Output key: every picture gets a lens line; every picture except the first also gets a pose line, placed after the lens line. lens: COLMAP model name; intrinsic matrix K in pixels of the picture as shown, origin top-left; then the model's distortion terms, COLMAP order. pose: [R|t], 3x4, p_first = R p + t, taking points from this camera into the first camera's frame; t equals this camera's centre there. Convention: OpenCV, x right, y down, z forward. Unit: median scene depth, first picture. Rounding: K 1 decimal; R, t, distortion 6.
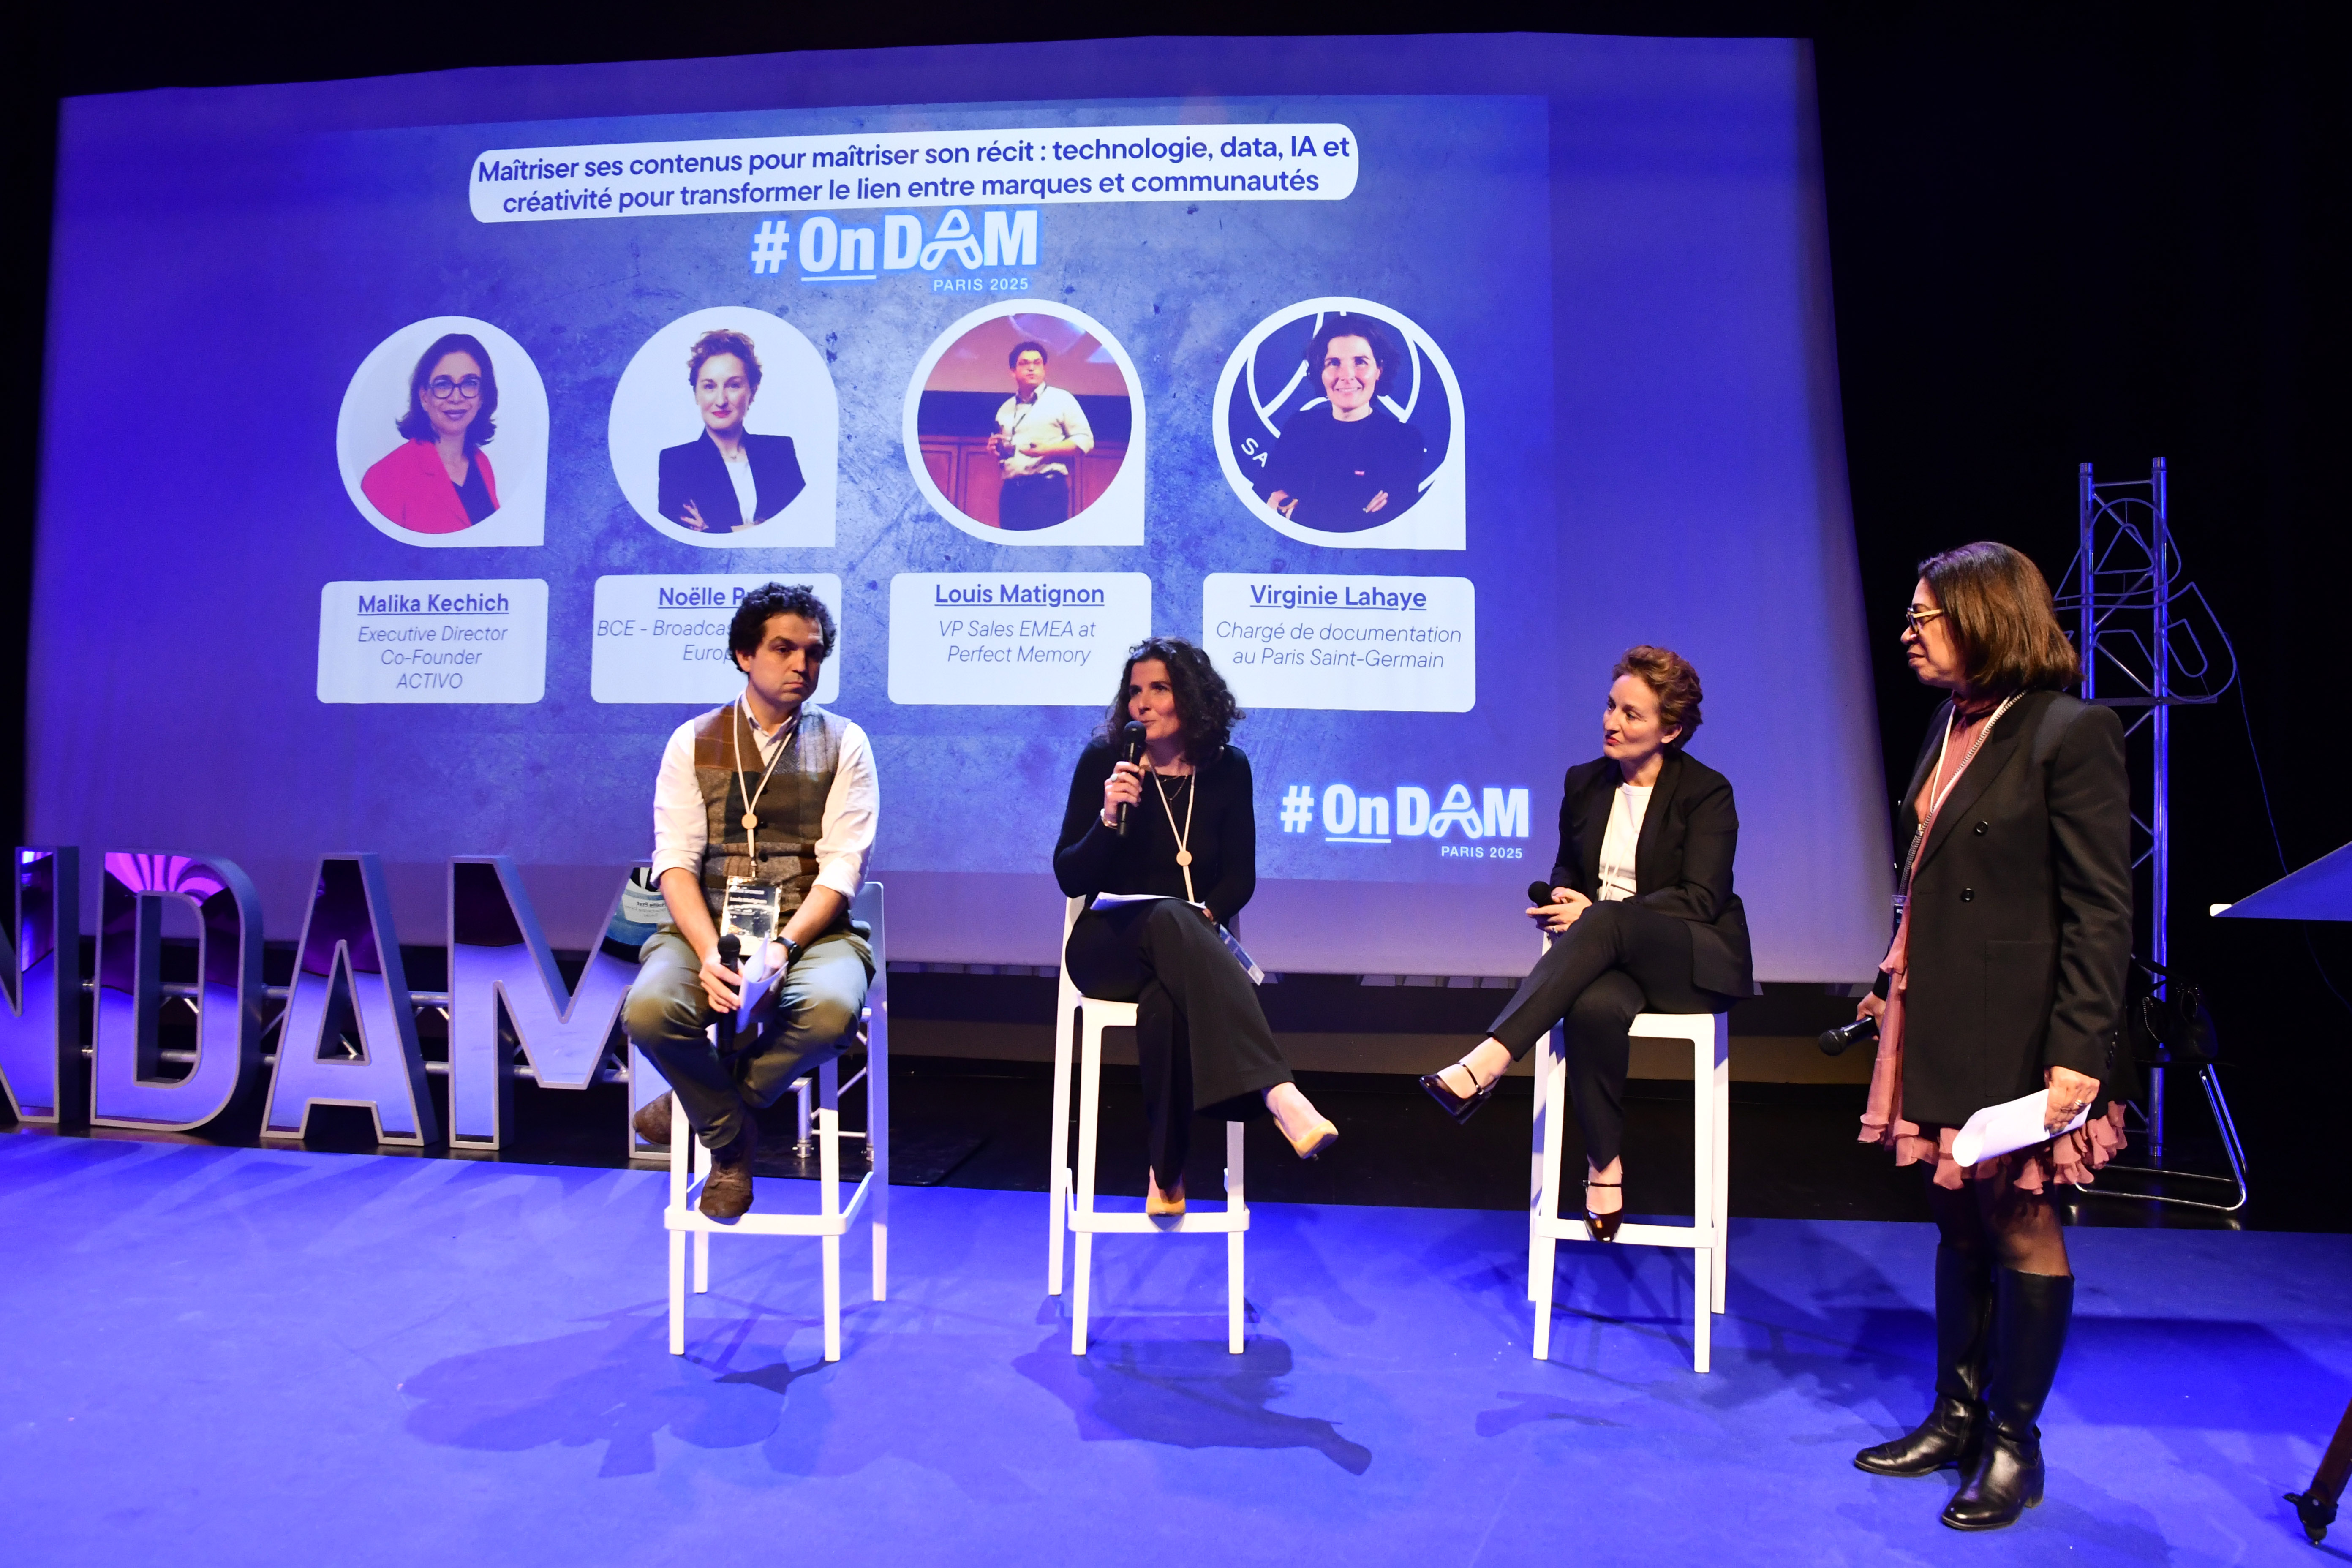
lens RADIAL K [[1636.7, 0, 1189.8], [0, 1636.7, 802.9], [0, 0, 1]] dist [-0.103508, 0.006554]
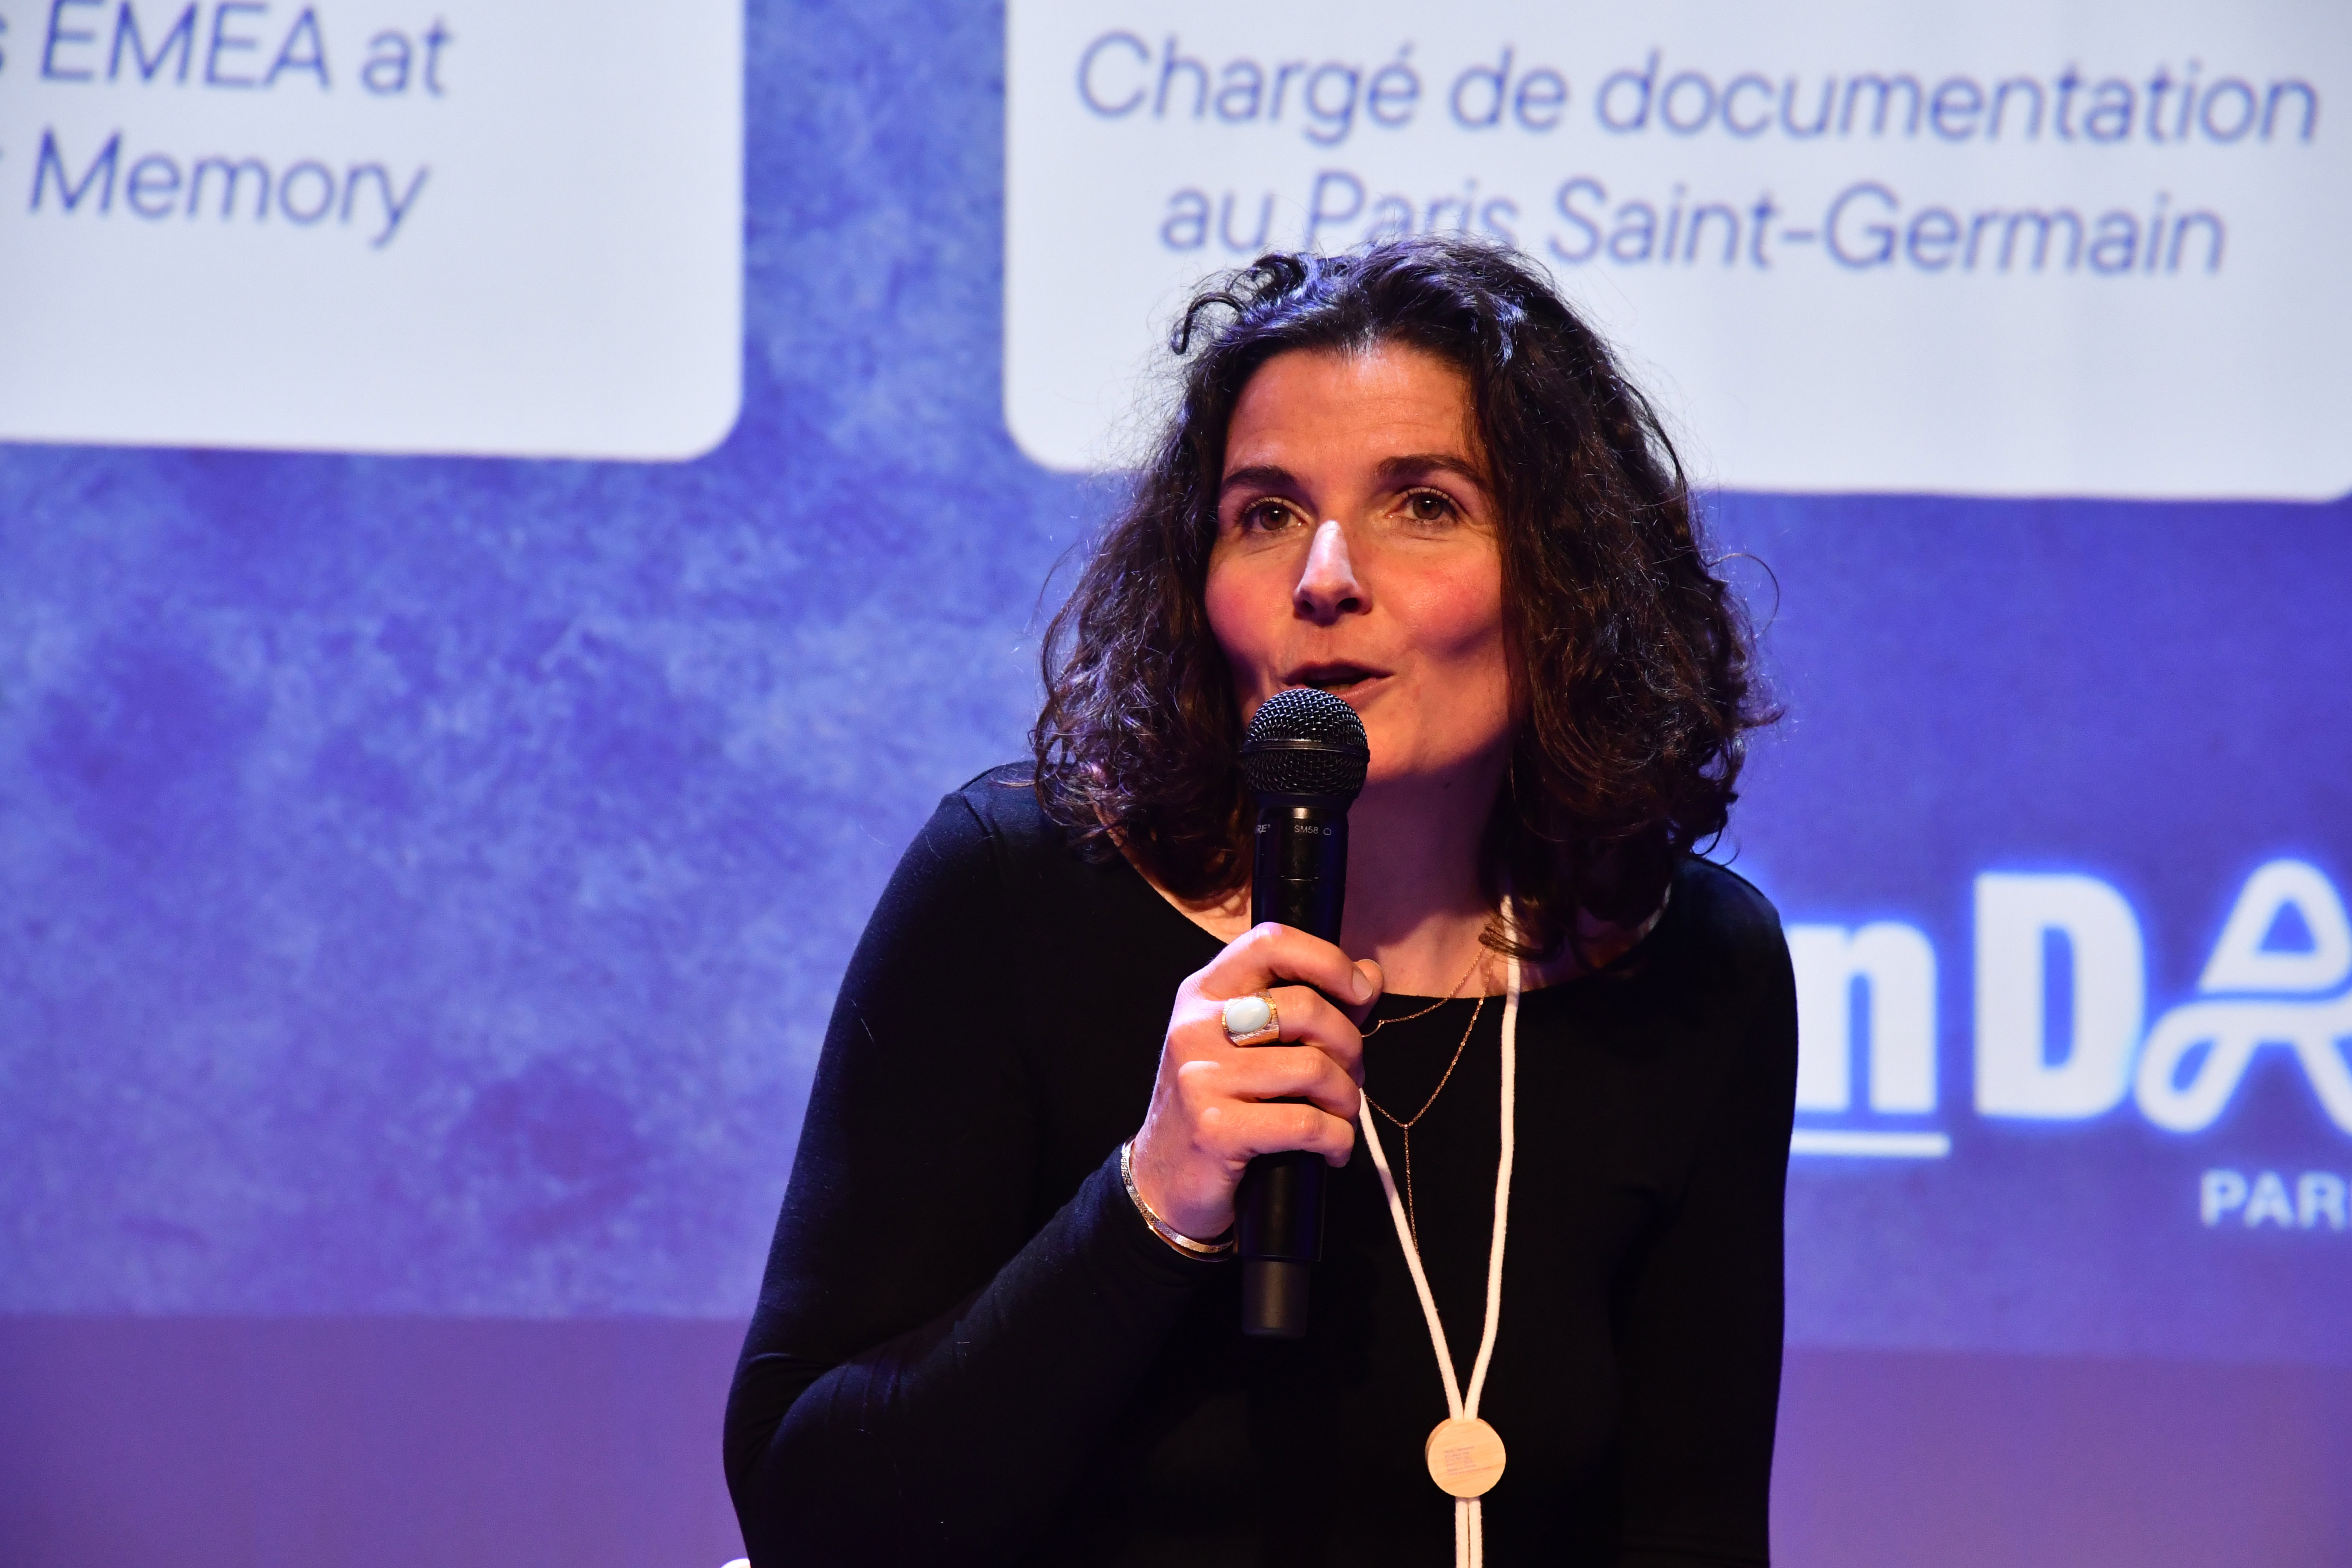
lens RADIAL K [[7256.8, 0, 1164.6], [0, 7256.8, 831.3], [0, 0, 1]] dist [0.951940, 0.000000]
pose [[0.993206, 0.002526, 0.116338, -0.076236], [-0.003519, 0.999959, 0.008334, -0.022118], [-0.116312, -0.008686, 0.993175, 0.118039]]
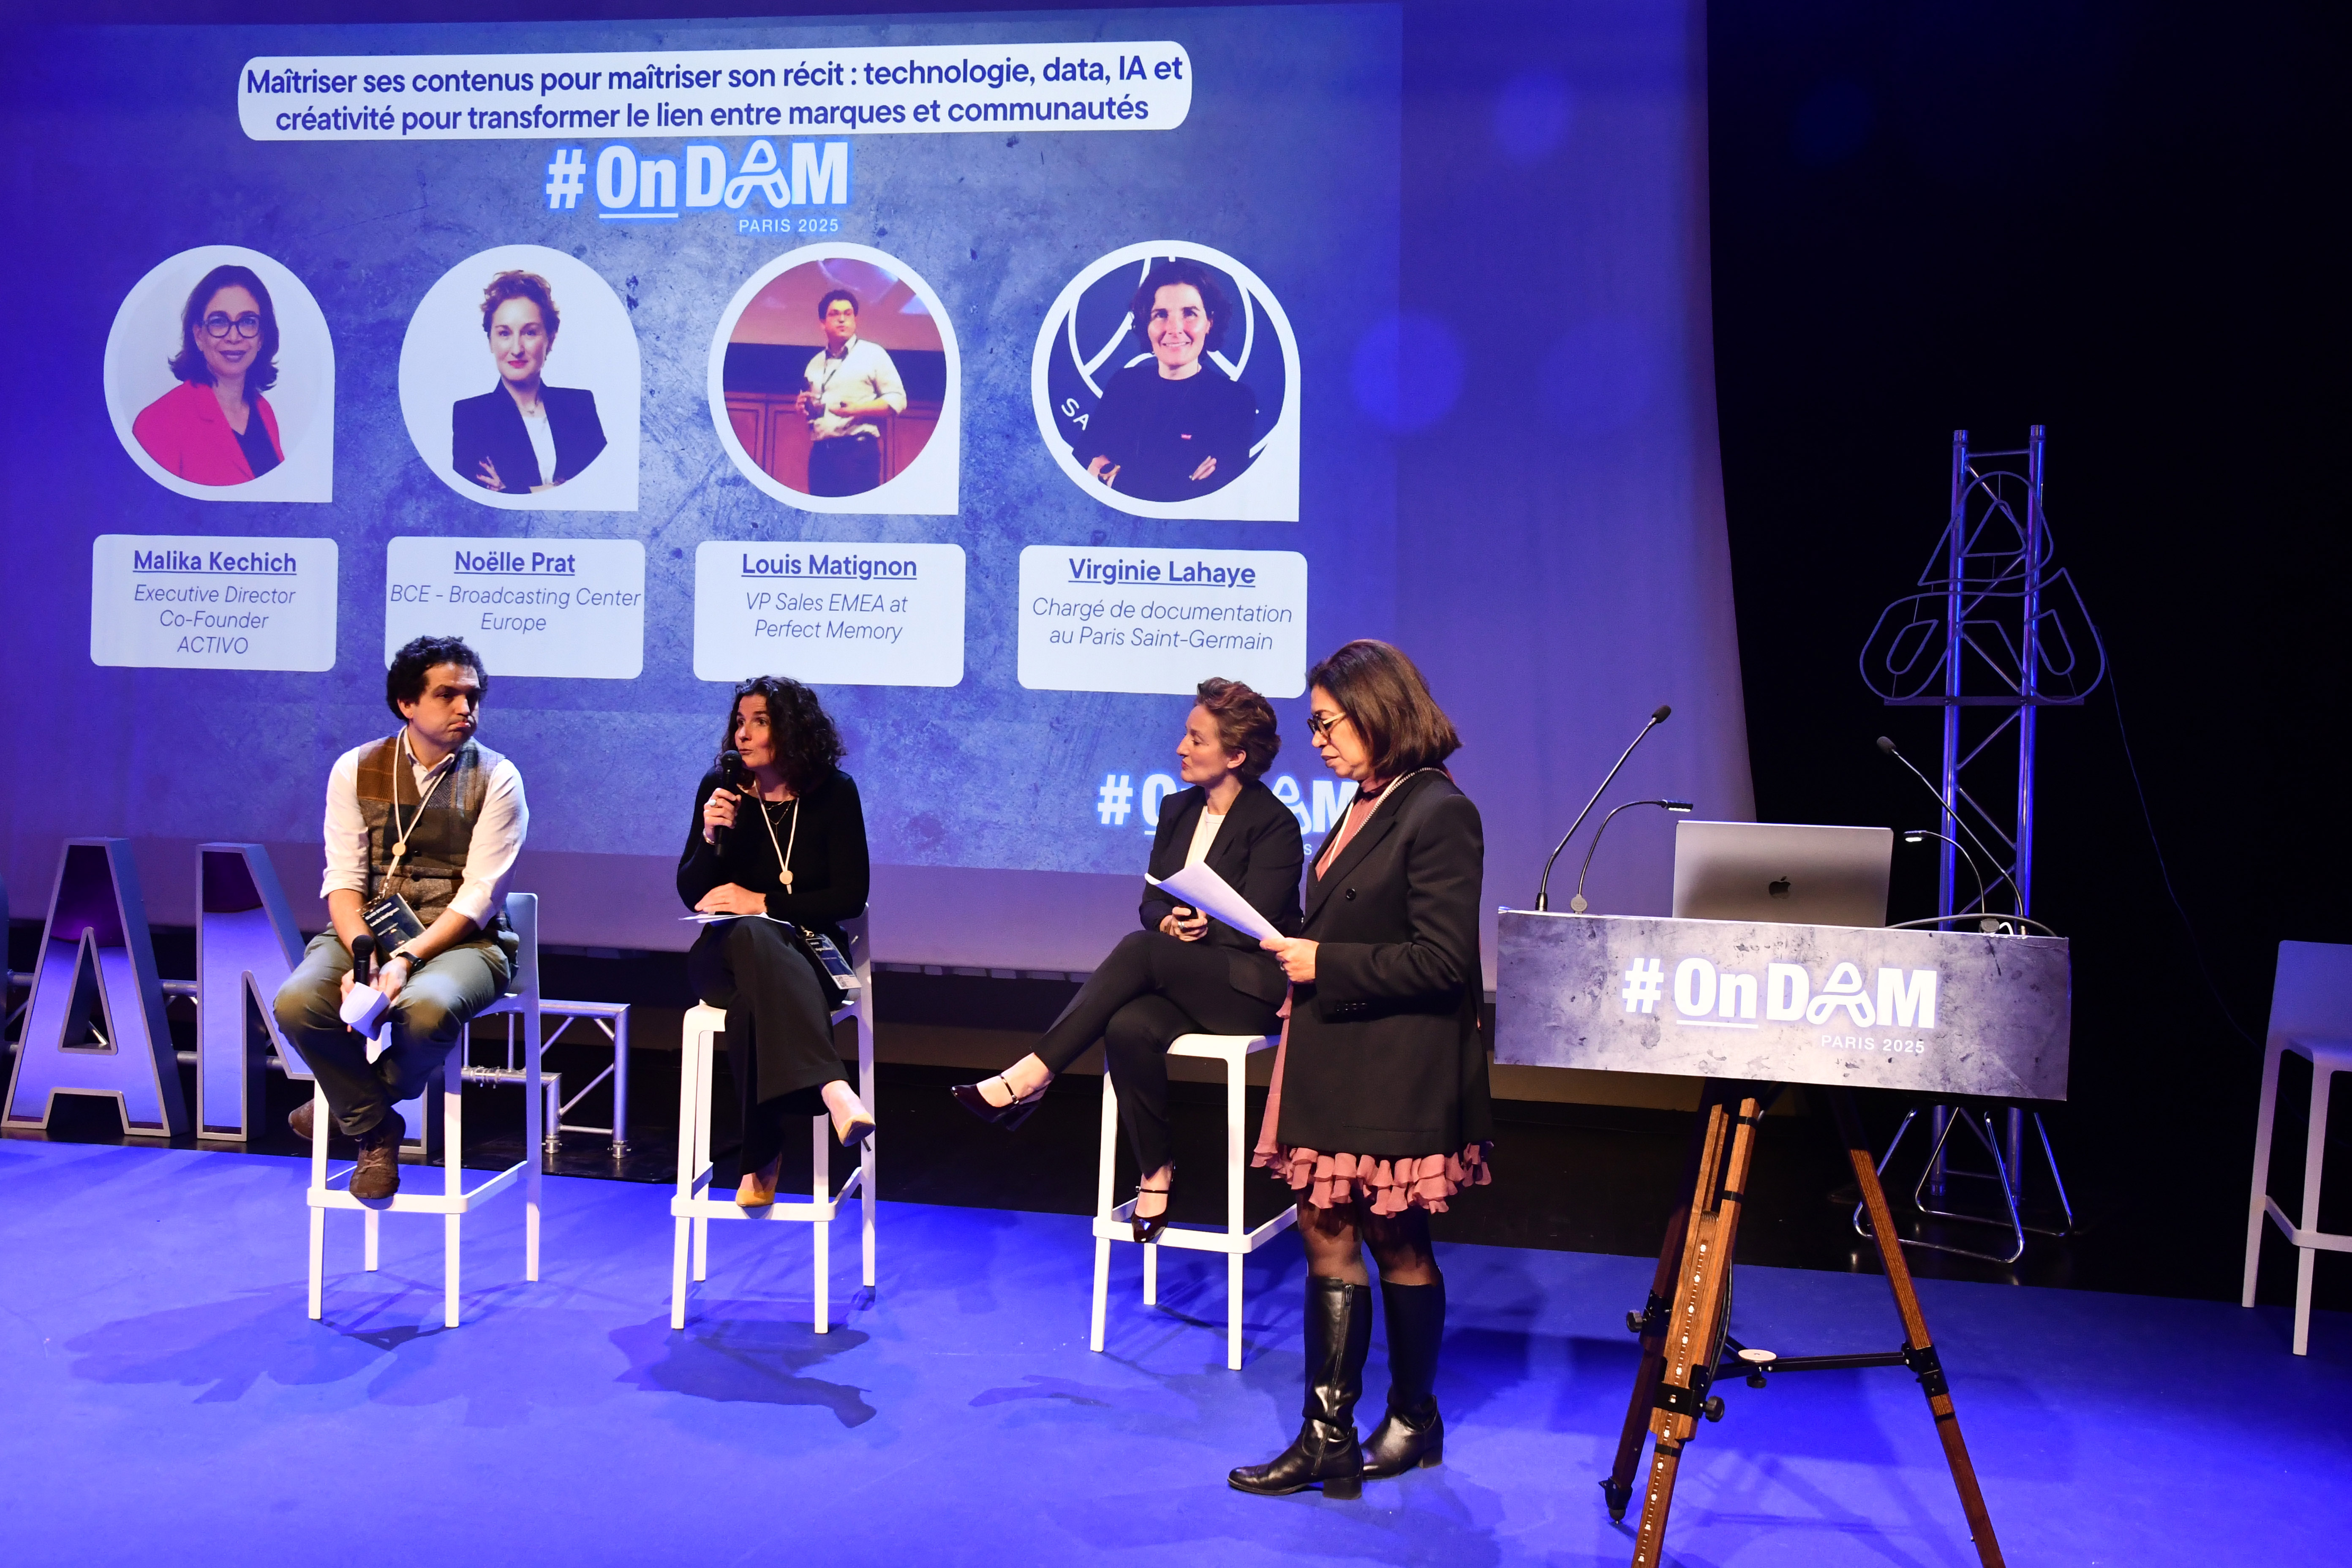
lens RADIAL K [[2141.0, 0, 1158.3], [0, 2141.0, 813.2], [0, 0, 1]] dist [0.031208, 0.000000]
pose [[0.995968, 0.015556, -0.088348, 0.198663], [-0.012152, 0.999168, 0.038934, -0.036392], [0.088880, -0.037703, 0.995329, -0.219136]]
